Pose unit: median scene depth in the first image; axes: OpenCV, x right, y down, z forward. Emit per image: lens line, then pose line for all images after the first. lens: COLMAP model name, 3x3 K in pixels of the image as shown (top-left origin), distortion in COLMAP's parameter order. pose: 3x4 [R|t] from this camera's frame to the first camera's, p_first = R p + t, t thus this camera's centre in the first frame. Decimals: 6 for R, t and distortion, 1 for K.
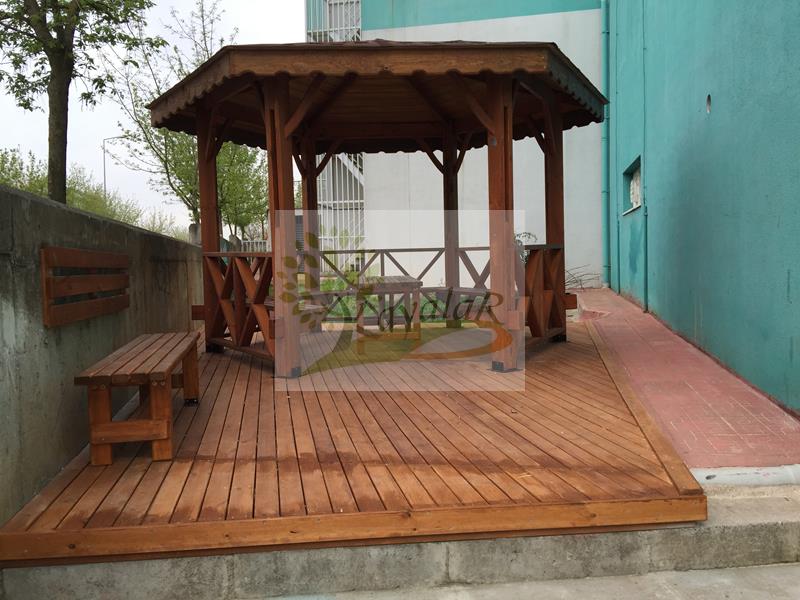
lens RADIAL K [[674.6, 0, 401.5], [0, 674.6, 301.7], [0, 0, 1]] dist [0.033853, -0.027468]
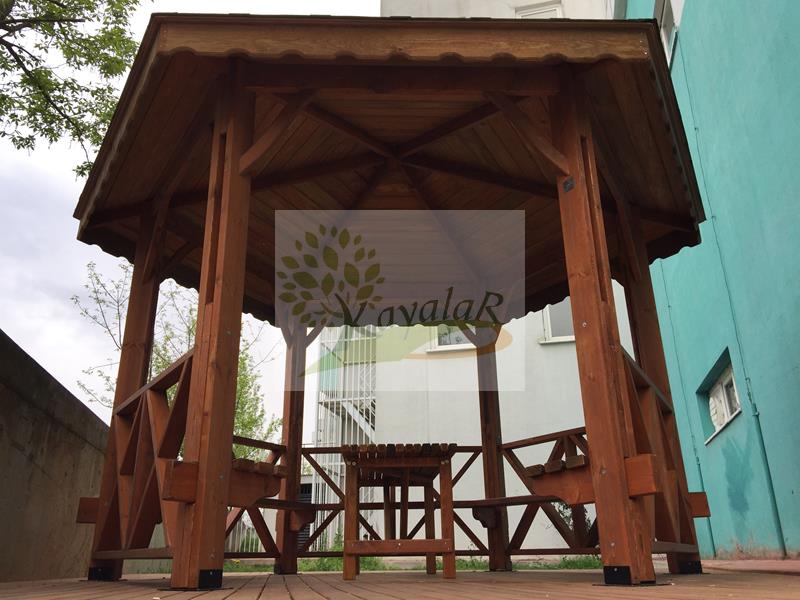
lens RADIAL K [[674.6, 0, 398.3], [0, 674.6, 295.5], [0, 0, 1]] dist [0.033853, -0.027468]
pose [[0.999566, 0.002929, -0.029305, -0.002620], [-0.015317, 0.901576, -0.432349, 0.095917], [0.025154, 0.432610, 0.901230, 0.343516]]
